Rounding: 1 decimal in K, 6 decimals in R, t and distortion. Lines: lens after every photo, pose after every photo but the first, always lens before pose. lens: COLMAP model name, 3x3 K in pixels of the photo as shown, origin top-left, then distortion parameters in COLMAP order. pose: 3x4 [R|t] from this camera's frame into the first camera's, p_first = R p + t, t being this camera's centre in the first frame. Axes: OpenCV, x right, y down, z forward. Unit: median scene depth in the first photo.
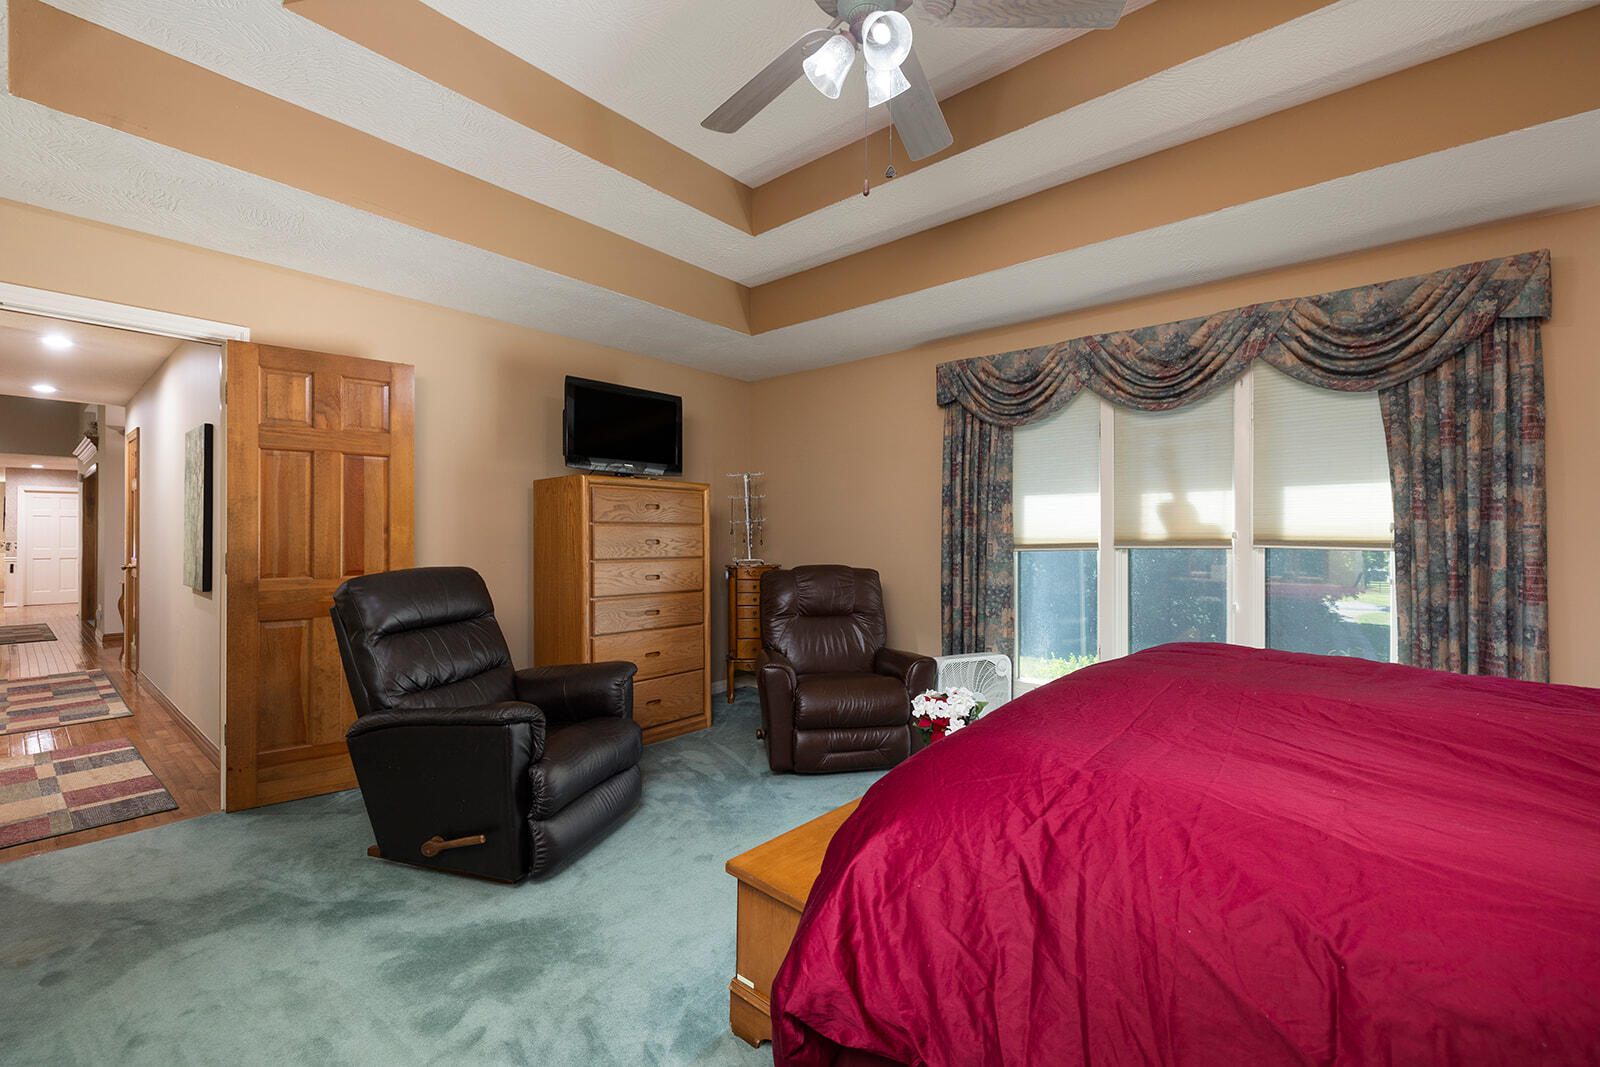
lens RADIAL K [[687.3, 0, 800.5], [0, 687.3, 530.2], [0, 0, 1]] dist [-0.001319, -0.000146]
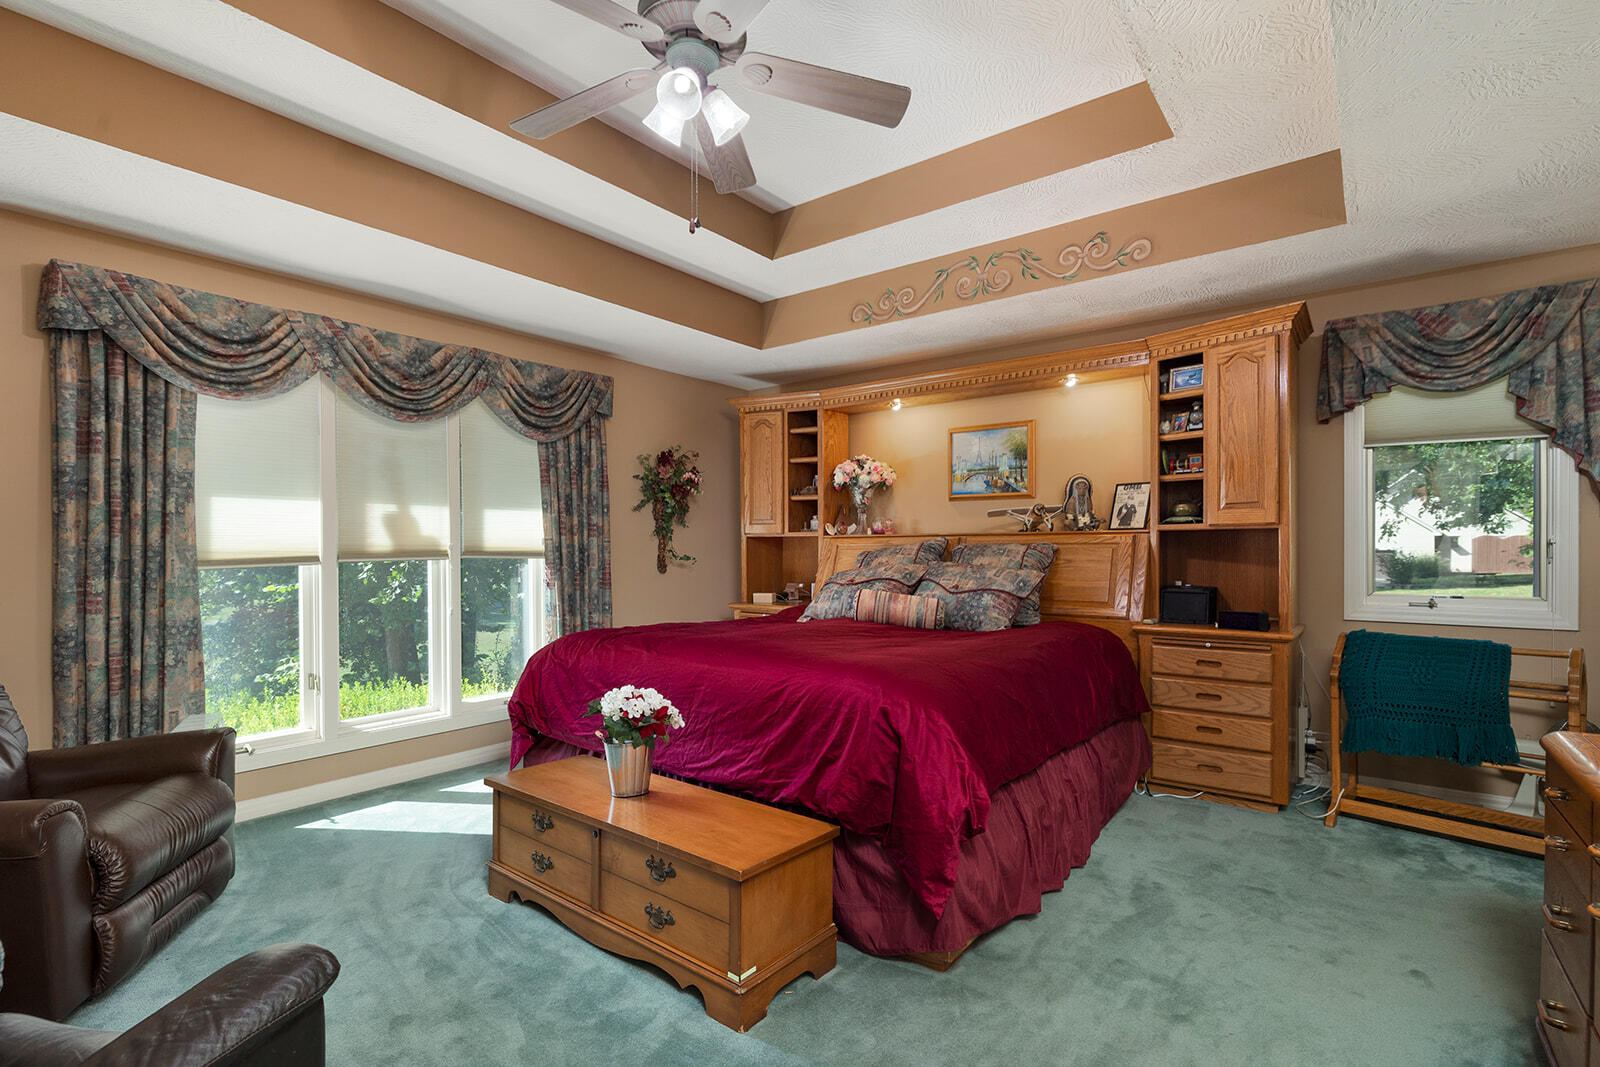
lens RADIAL K [[748.2, 0, 799.1], [0, 748.2, 543.1], [0, 0, 1]] dist [-0.000196, -0.000037]
pose [[-0.050943, 0.003911, 0.998694, -0.550899], [-0.007466, 0.999963, -0.004297, 0.001546], [-0.998674, -0.007676, -0.050912, 0.455684]]
